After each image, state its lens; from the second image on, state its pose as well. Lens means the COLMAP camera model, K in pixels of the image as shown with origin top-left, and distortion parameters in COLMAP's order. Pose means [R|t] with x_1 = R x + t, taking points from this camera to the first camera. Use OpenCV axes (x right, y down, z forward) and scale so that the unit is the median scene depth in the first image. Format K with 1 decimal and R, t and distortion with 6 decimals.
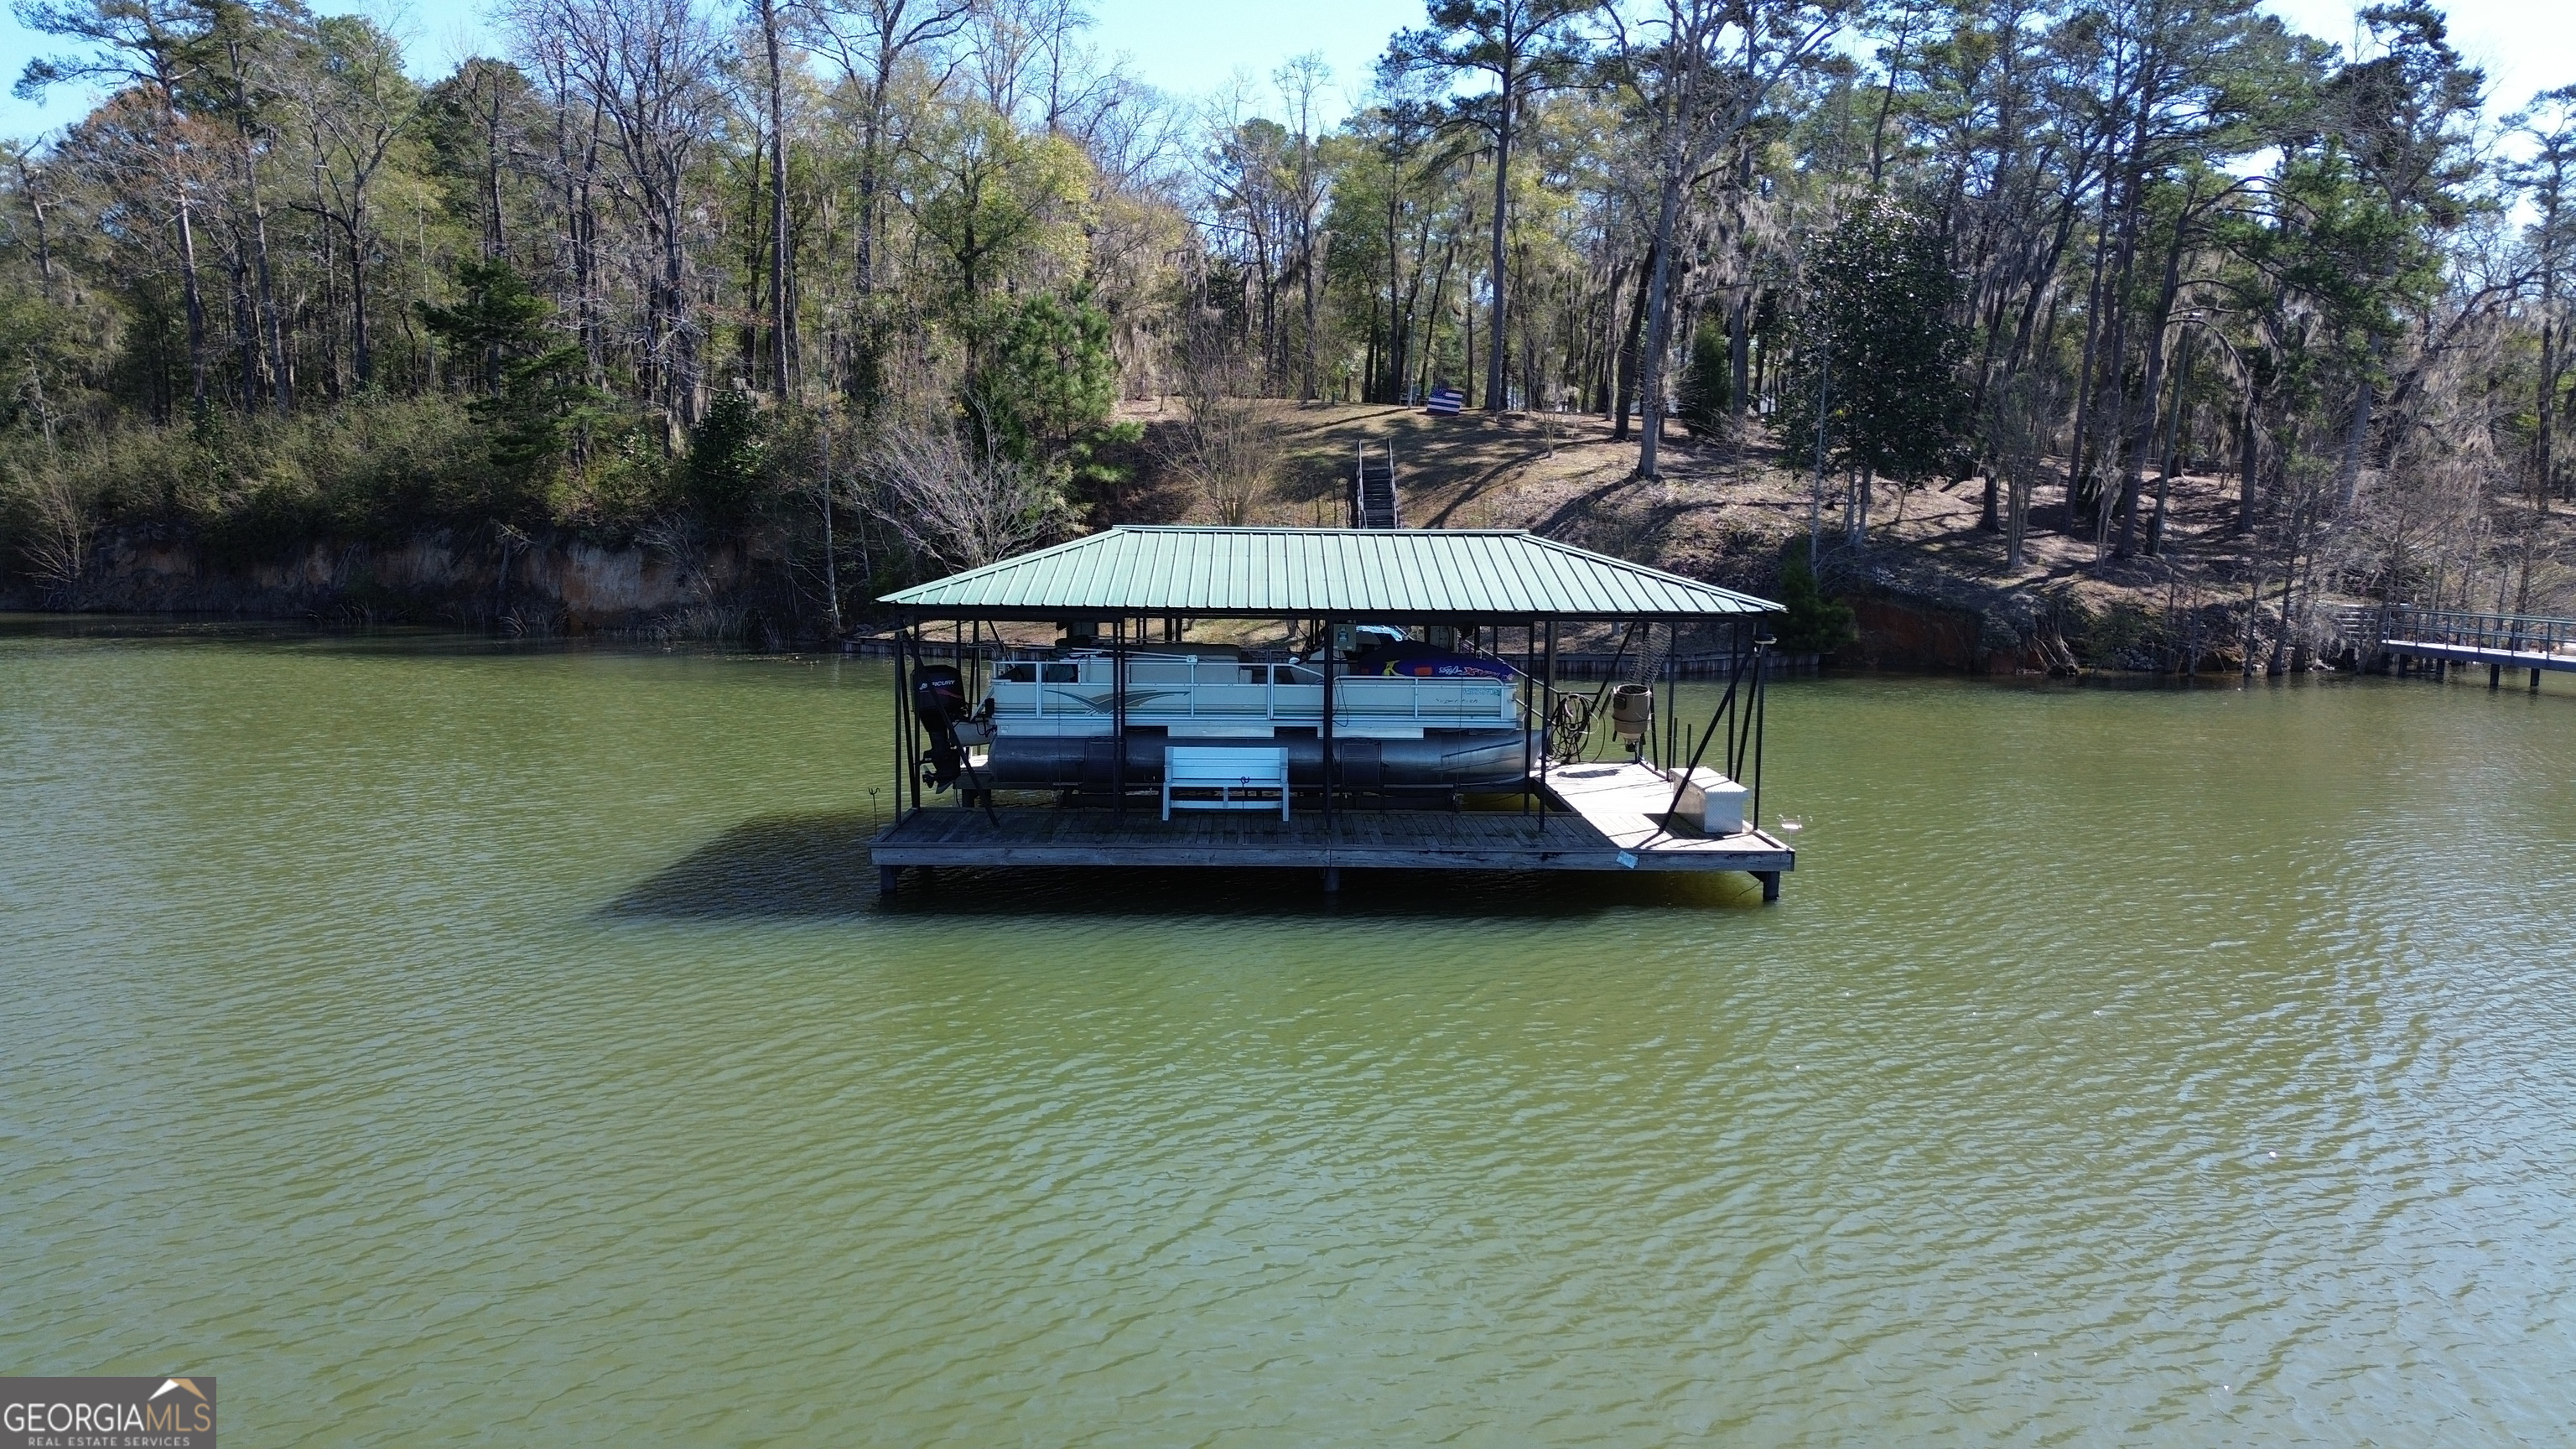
lens RADIAL K [[1796.1, 0, 1288.0], [0, 1796.1, 724.5], [0, 0, 1]] dist [0.010861, -0.034176]
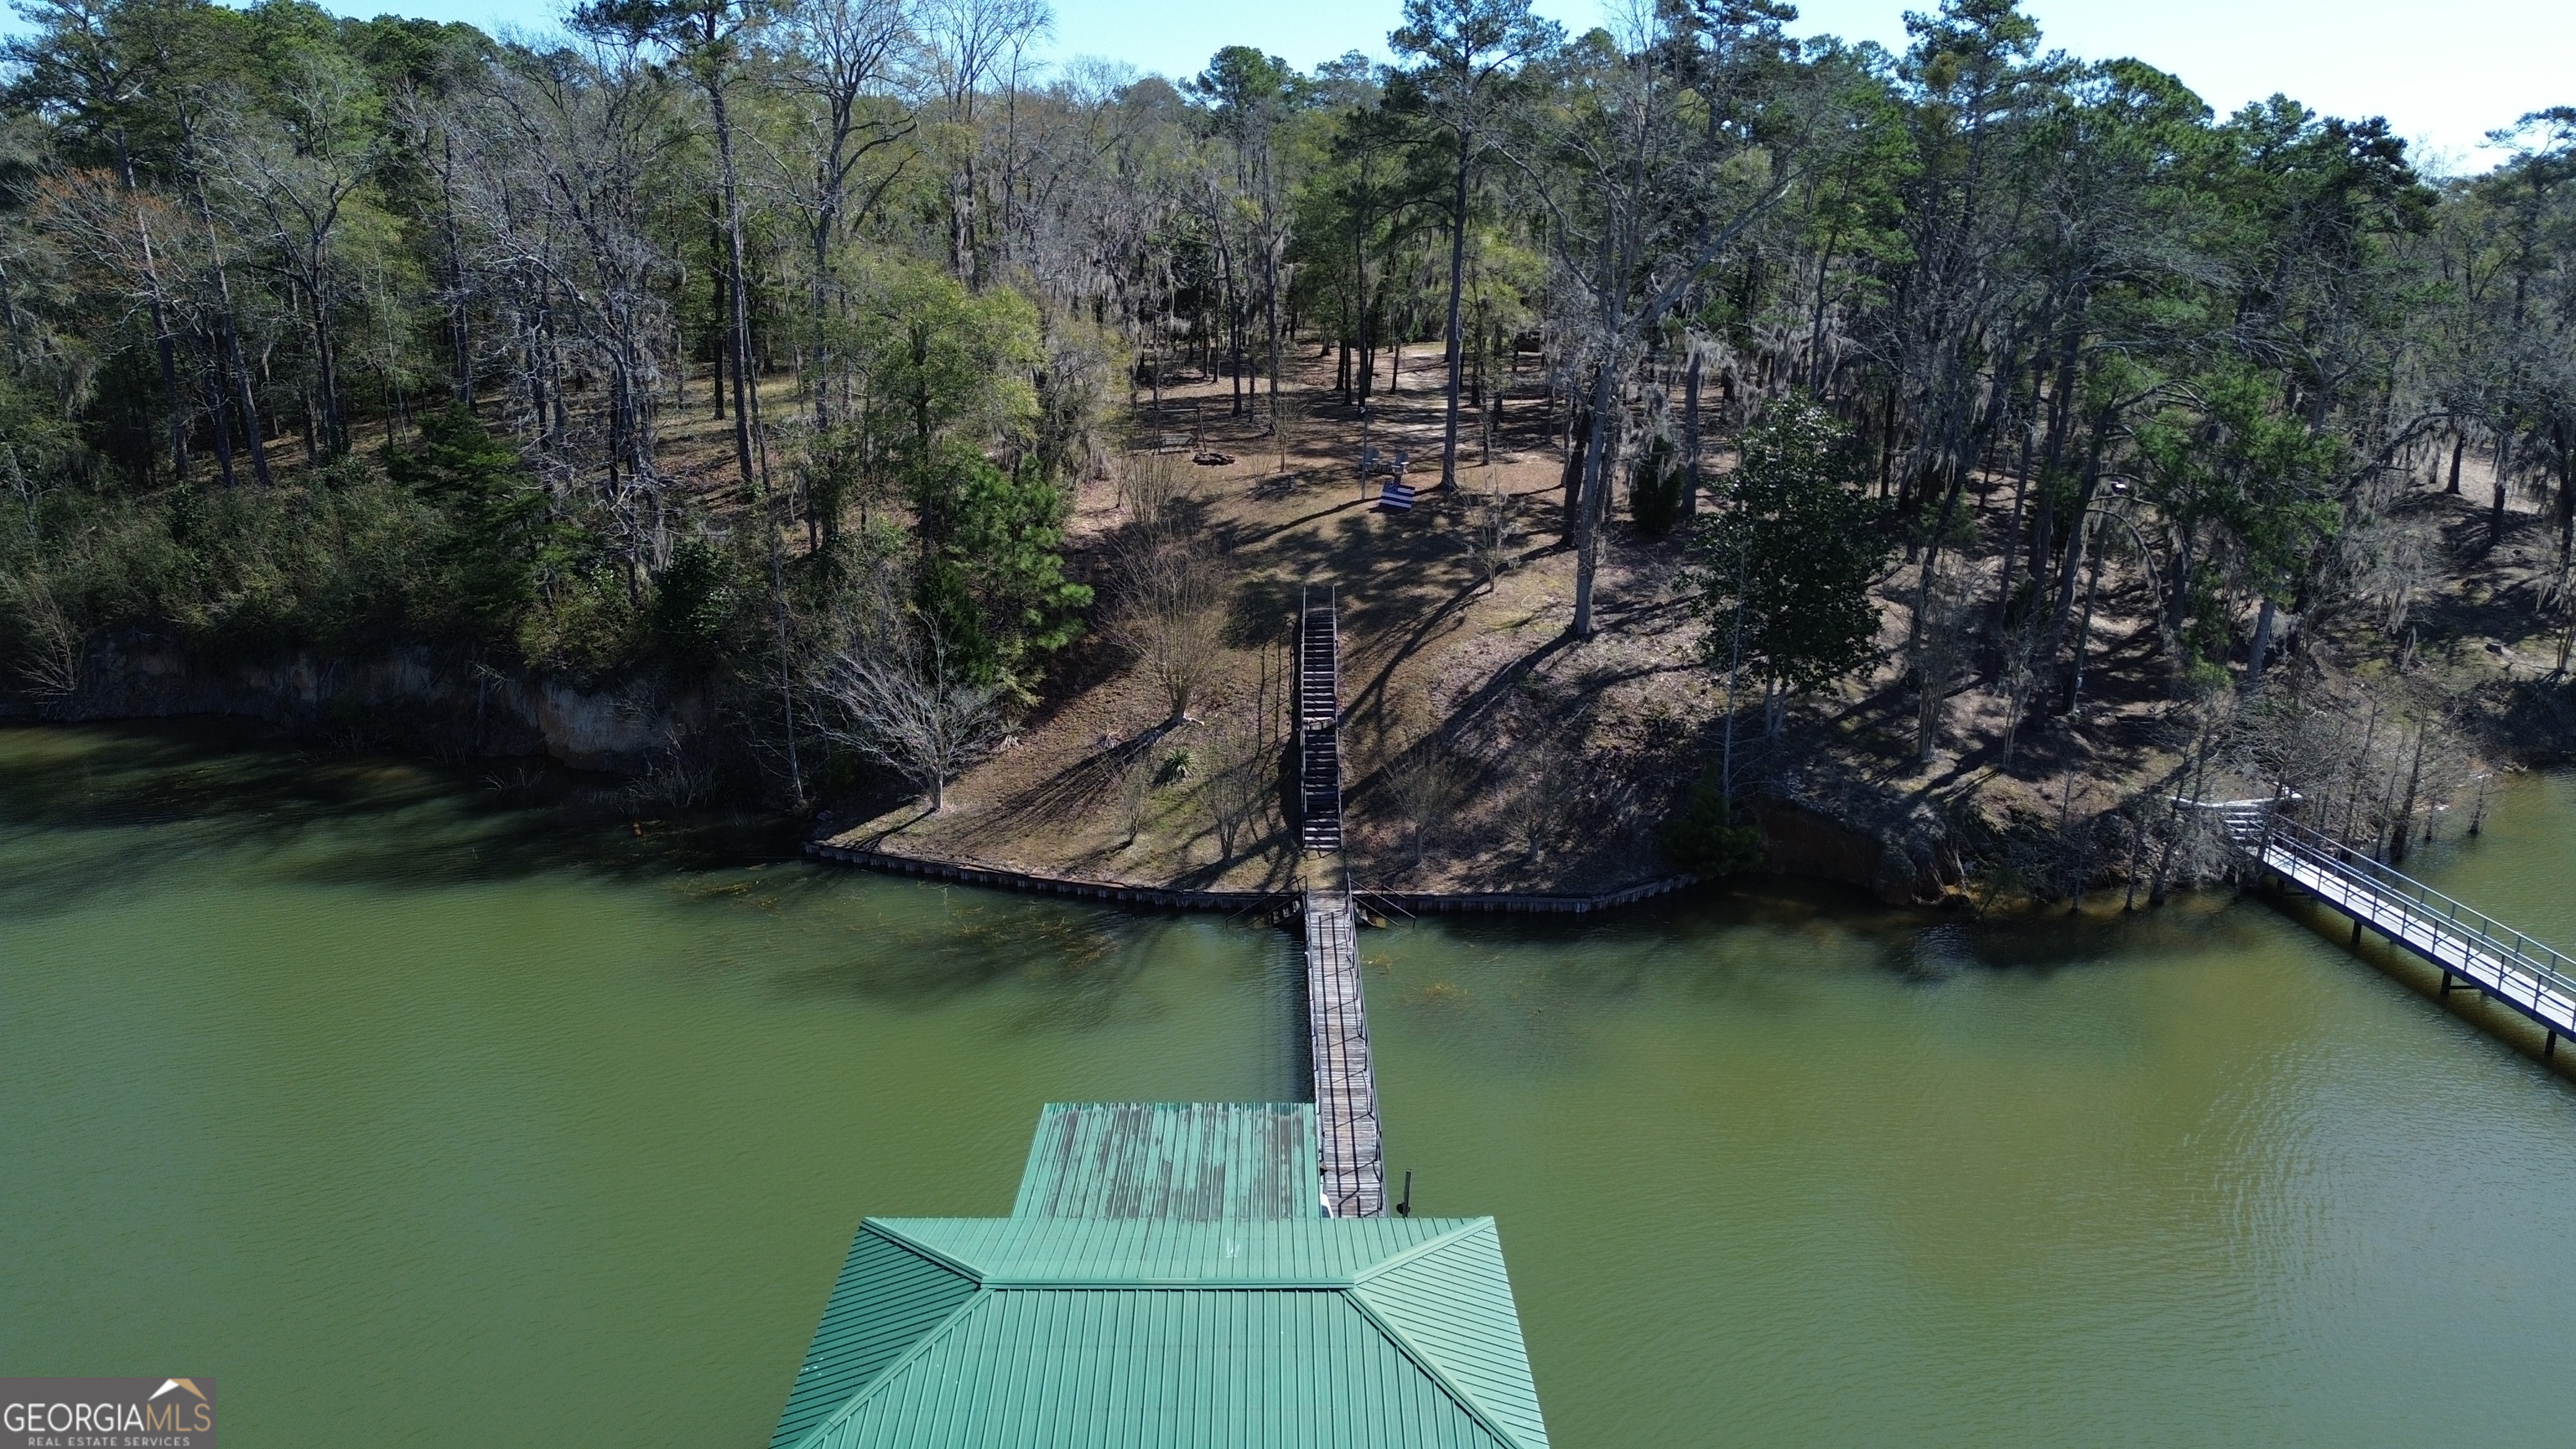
lens RADIAL K [[1796.1, 0, 1288.0], [0, 1796.1, 724.5], [0, 0, 1]] dist [0.010861, -0.034176]
pose [[0.999988, -0.001065, -0.004776, 0.034554], [0.001687, 0.991237, 0.132081, -0.211446], [0.004593, -0.132087, 0.991227, -0.028438]]
